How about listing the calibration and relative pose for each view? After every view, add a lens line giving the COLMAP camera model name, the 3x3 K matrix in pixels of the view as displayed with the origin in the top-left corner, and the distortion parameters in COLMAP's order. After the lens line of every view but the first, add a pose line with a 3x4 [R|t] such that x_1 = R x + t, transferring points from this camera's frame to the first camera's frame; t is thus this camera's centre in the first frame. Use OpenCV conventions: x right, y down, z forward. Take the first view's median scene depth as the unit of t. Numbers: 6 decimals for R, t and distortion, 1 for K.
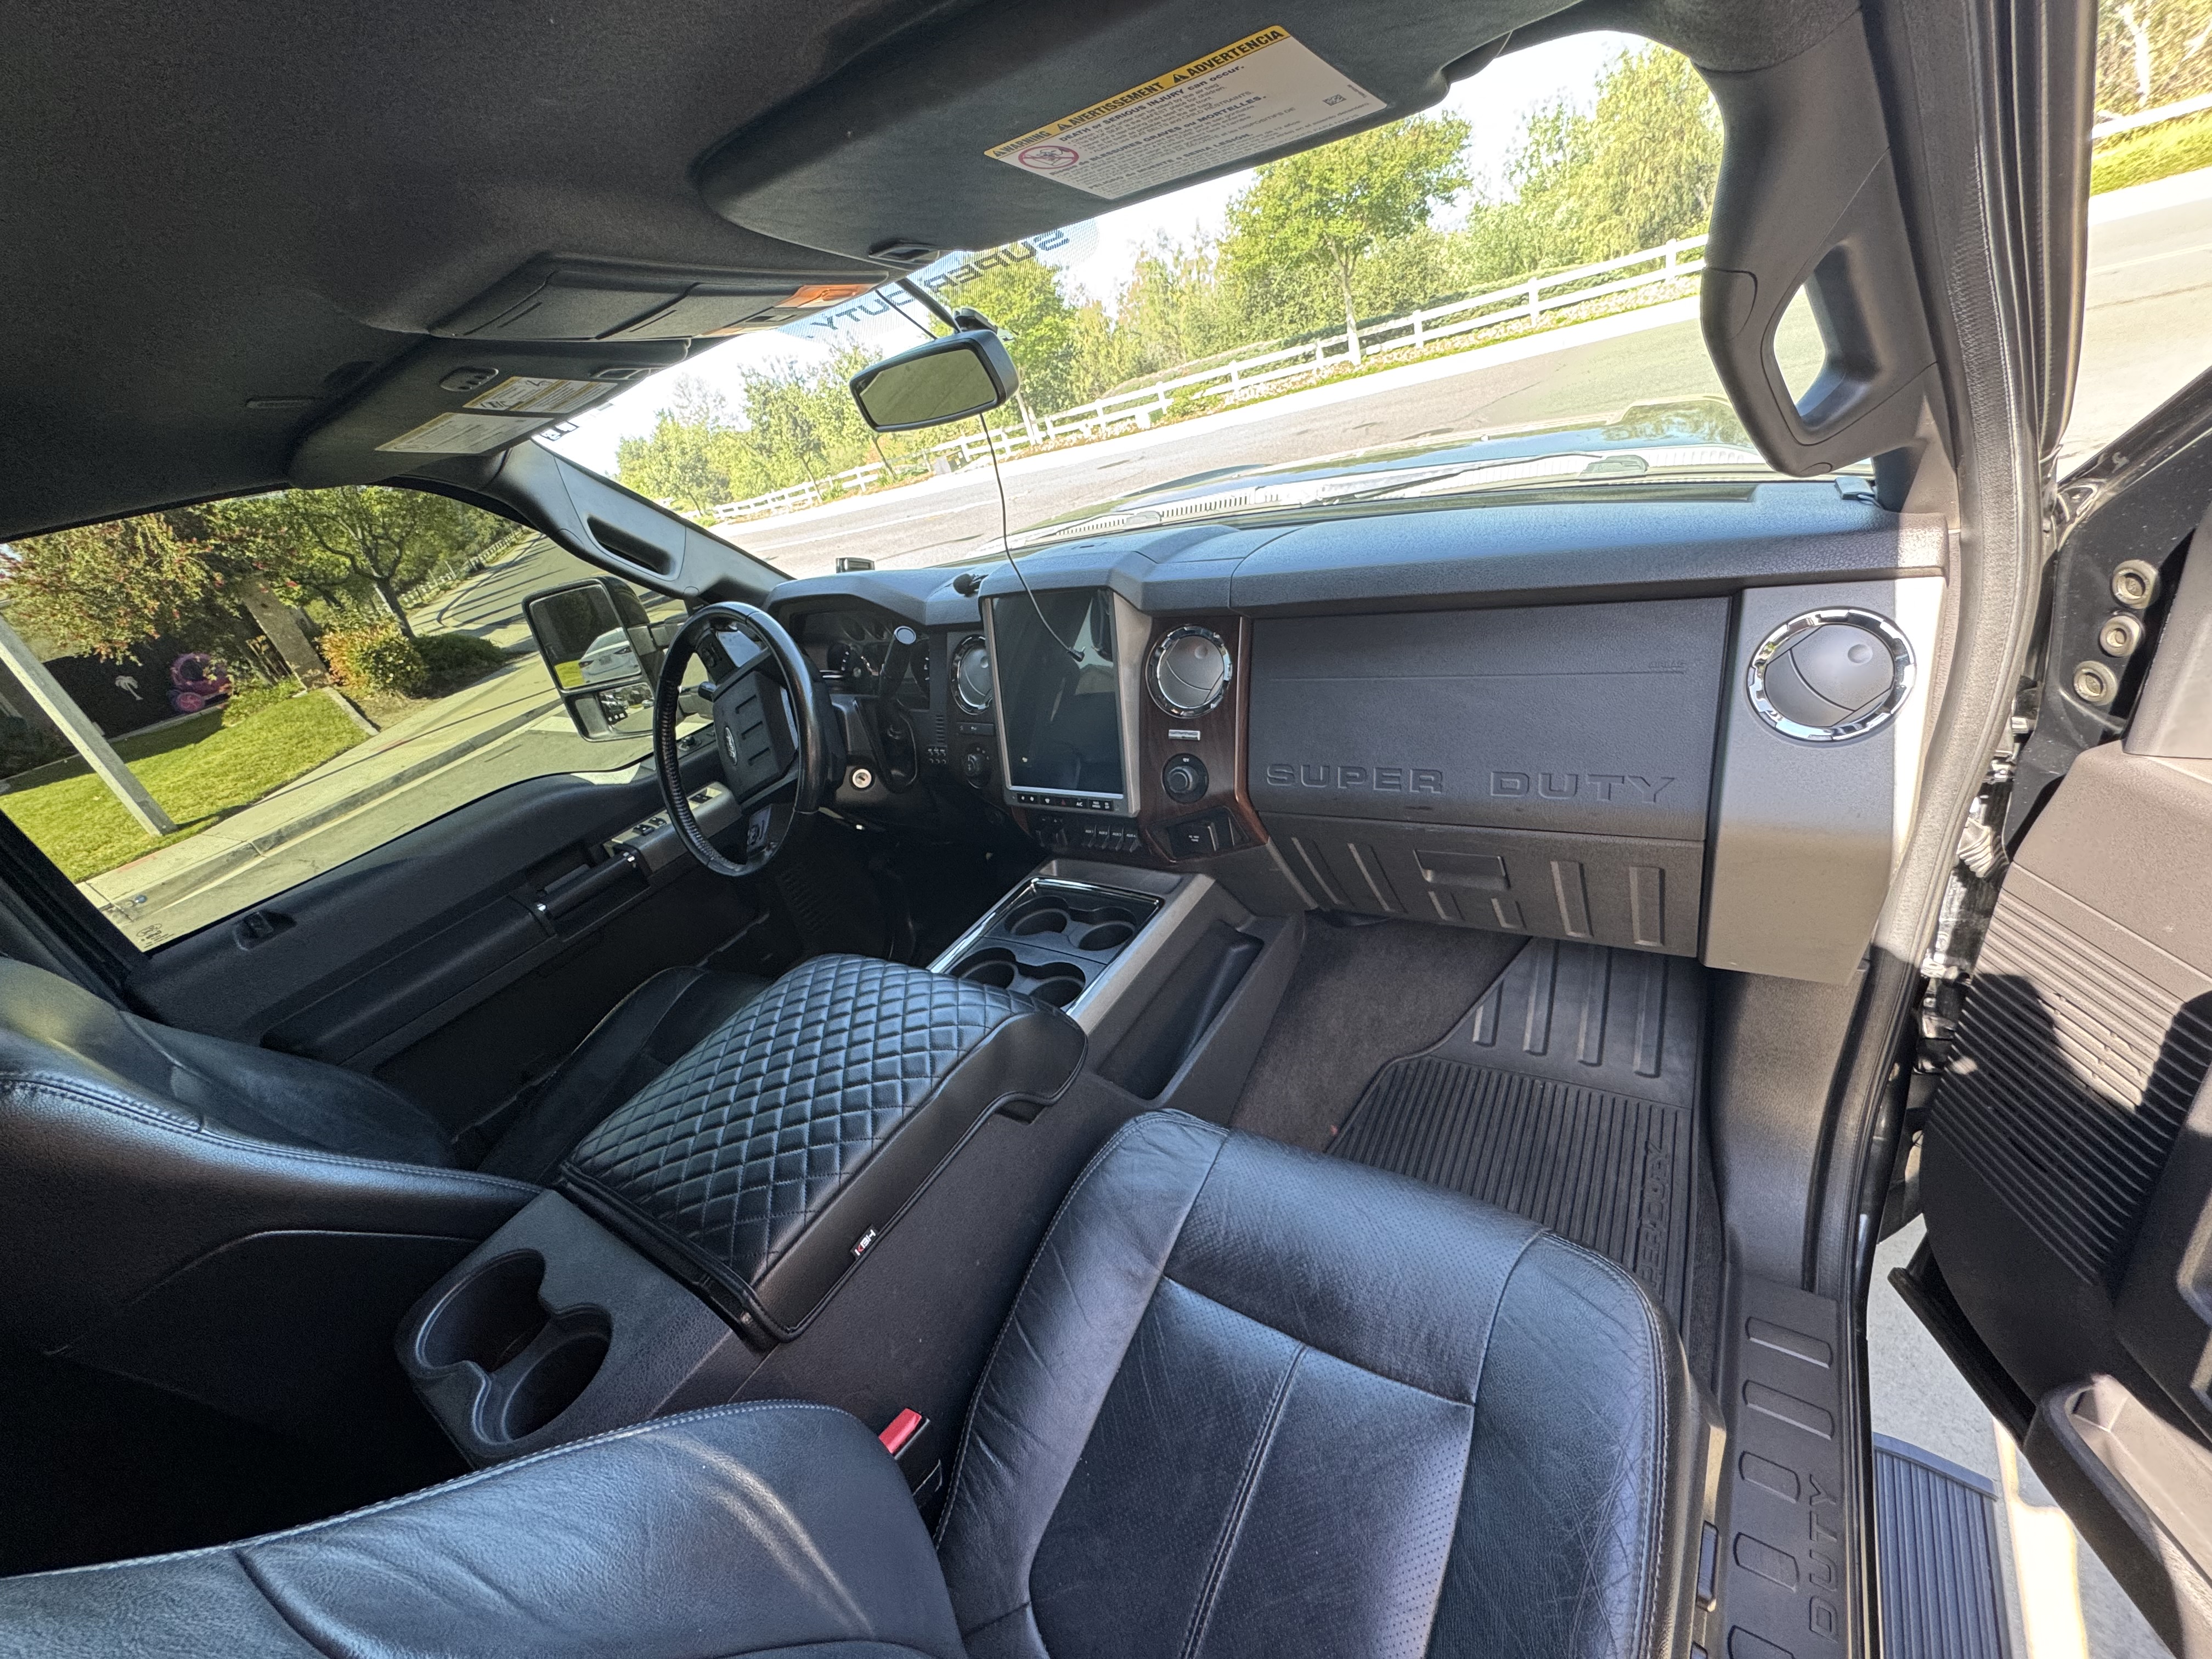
lens RADIAL K [[885.1, 0, 1102.2], [0, 885.1, 828.6], [0, 0, 1]] dist [-0.004234, -0.000148]
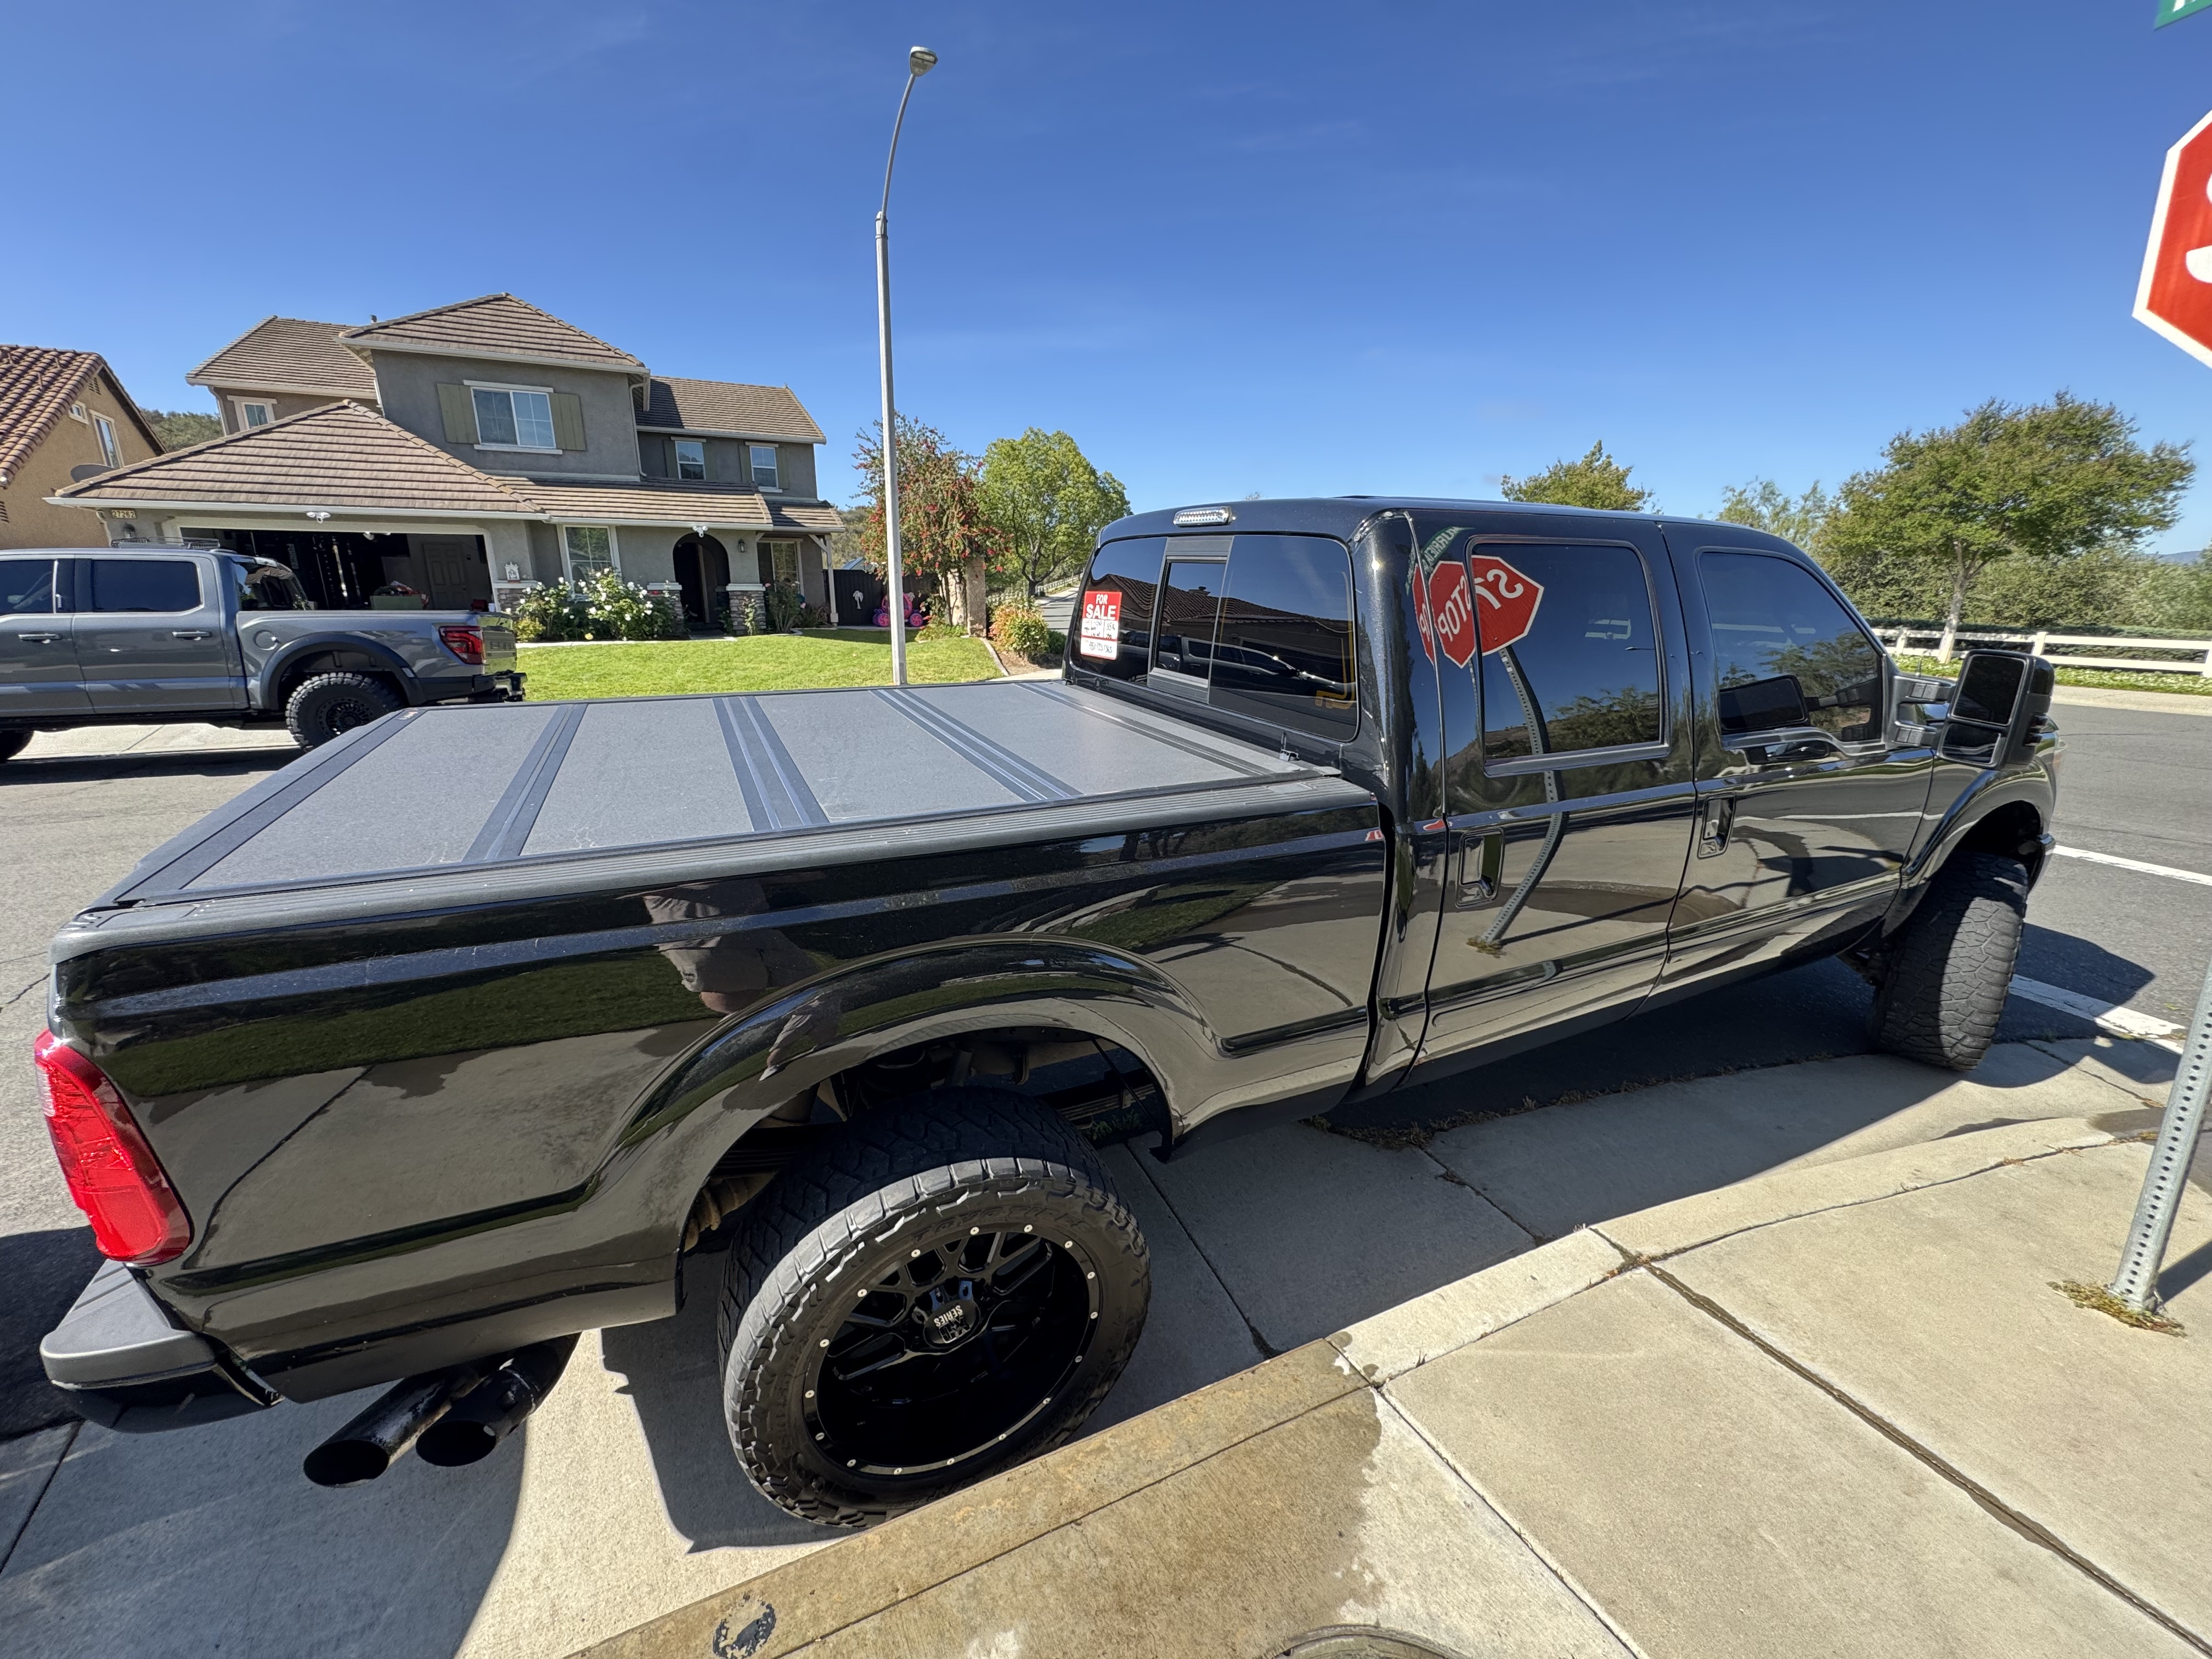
lens RADIAL K [[885.1, 0, 1097.9], [0, 885.1, 832.1], [0, 0, 1]] dist [-0.004234, -0.000148]
pose [[0.826388, 0.387727, -0.408352, -0.040962], [-0.440895, 0.896626, -0.040908, 1.205640], [0.350278, 0.213846, 0.911908, -2.265318]]
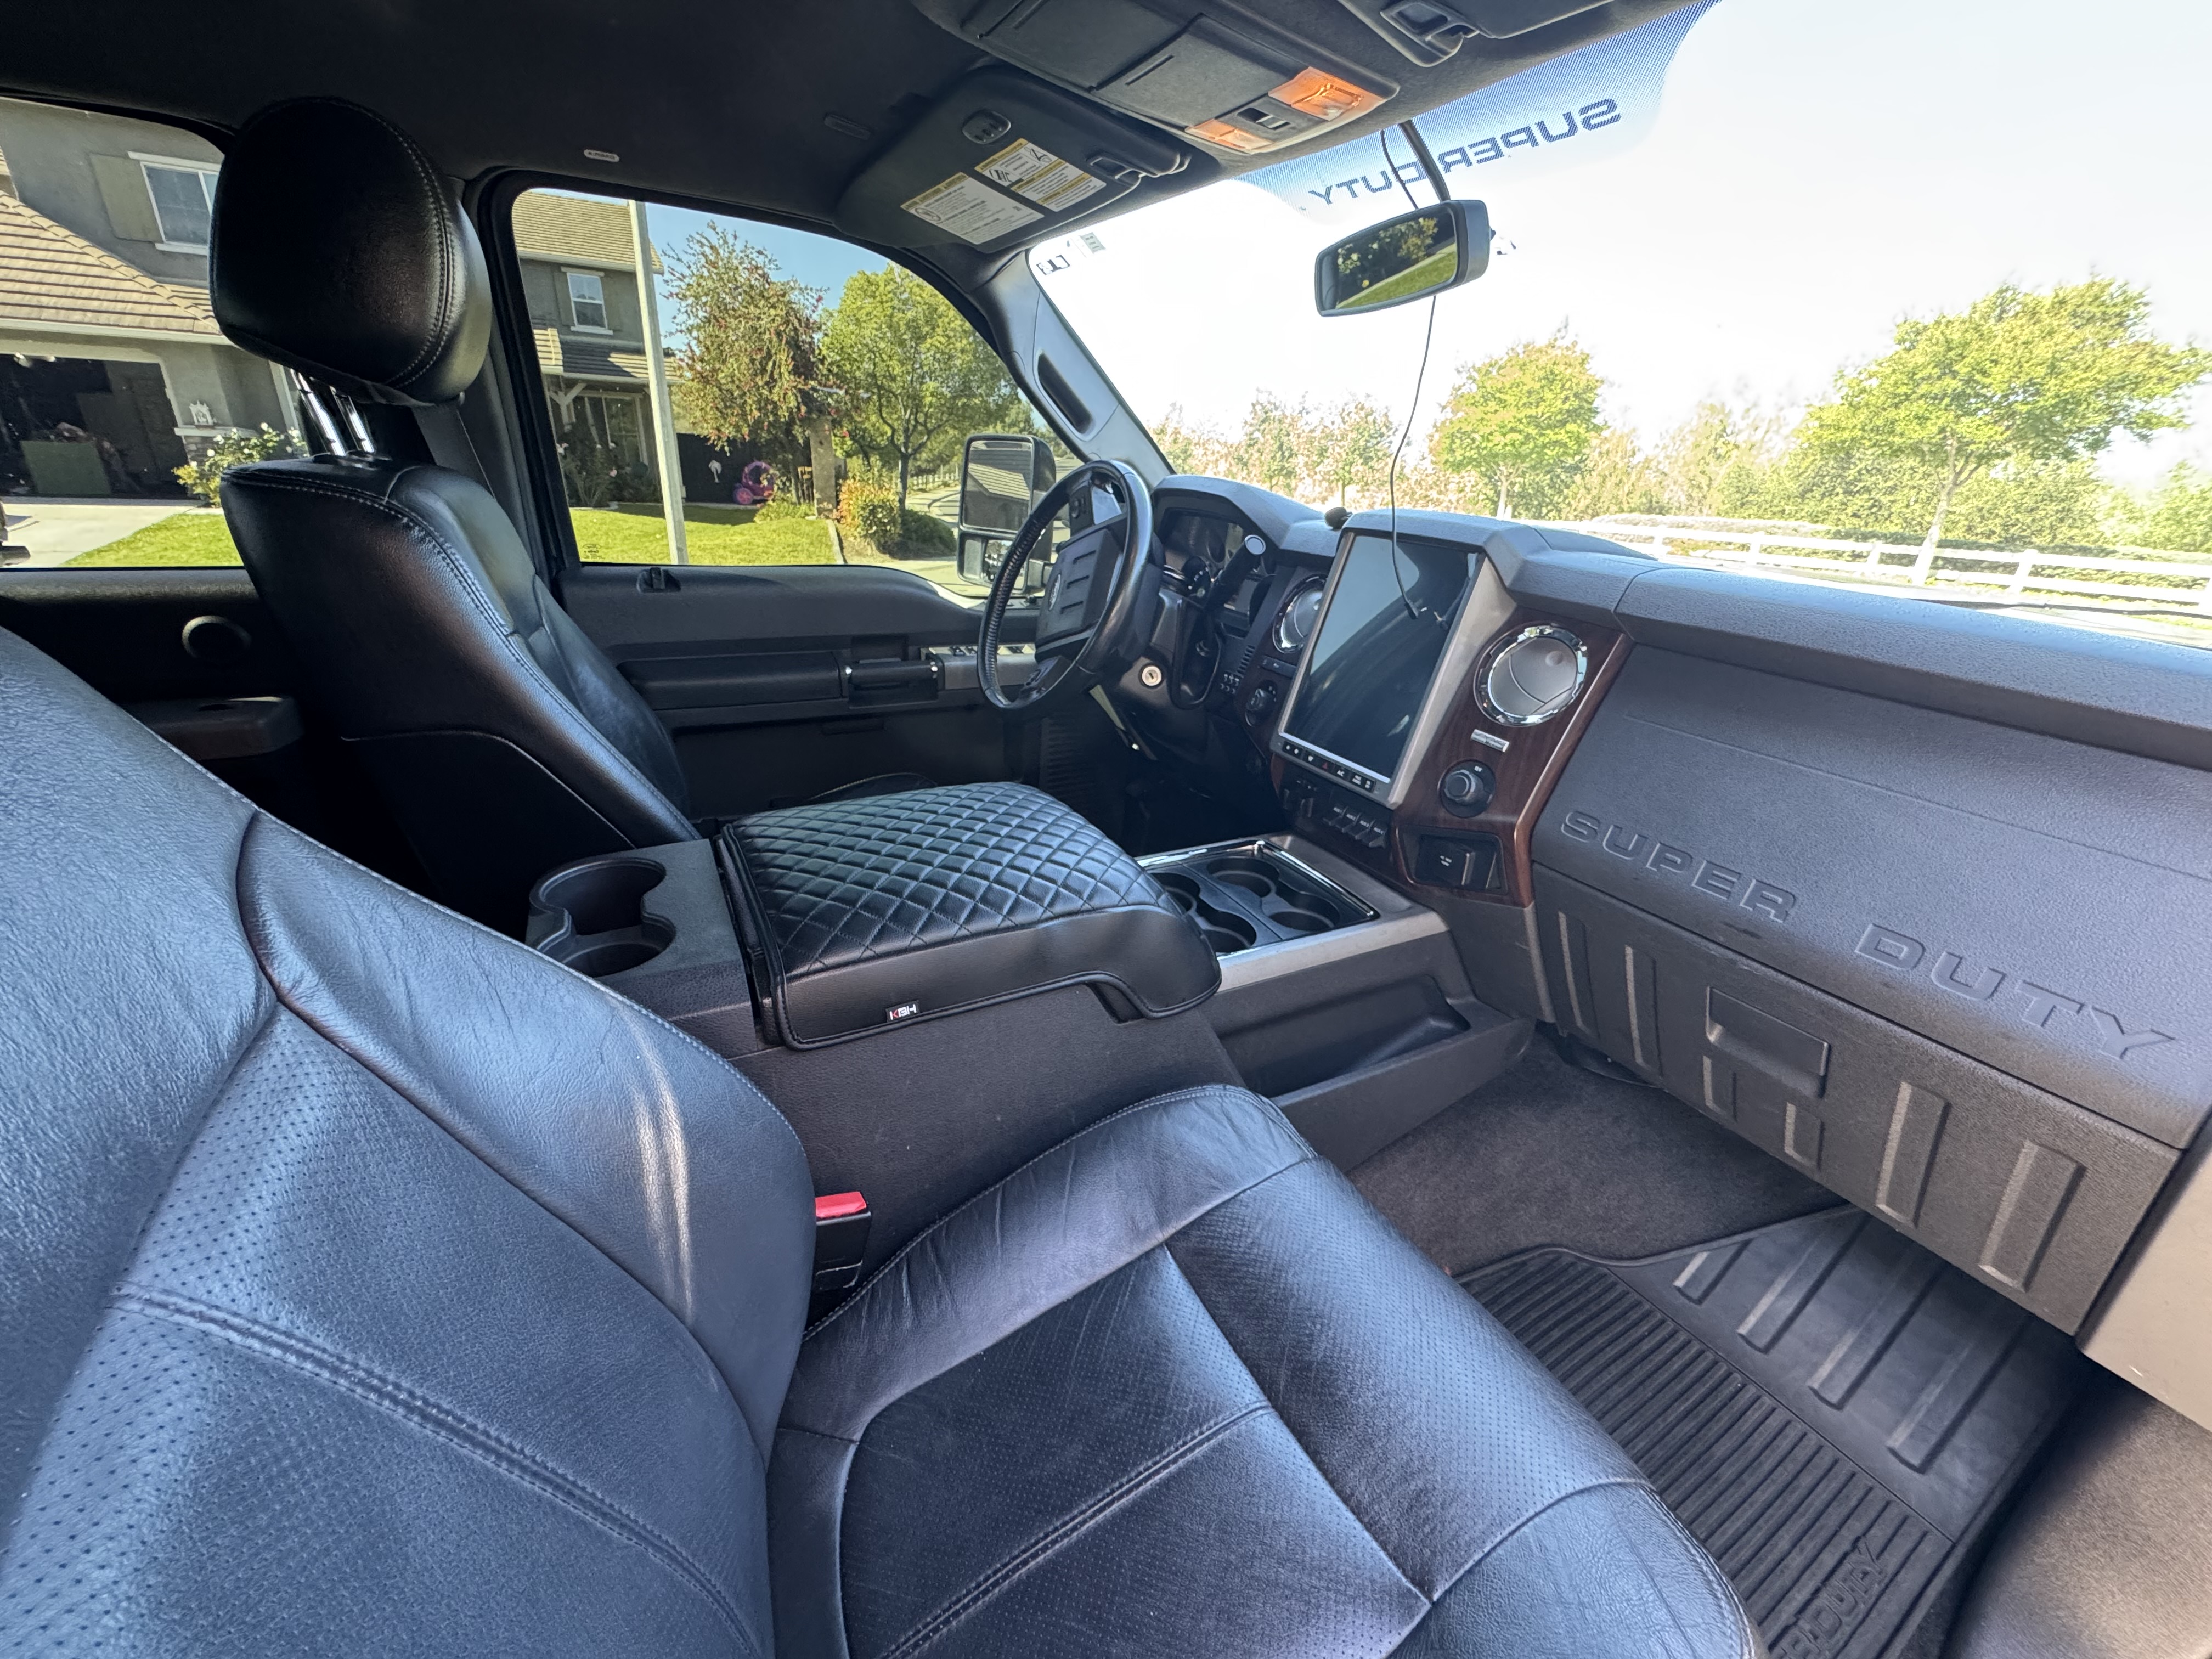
lens RADIAL K [[885.1, 0, 1101.9], [0, 885.1, 829.0], [0, 0, 1]] dist [-0.004234, -0.000148]
pose [[0.840570, 0.440191, -0.315712, 0.078350], [-0.453986, 0.890407, 0.032758, 0.102351], [0.295532, 0.115793, 0.948289, 0.085078]]
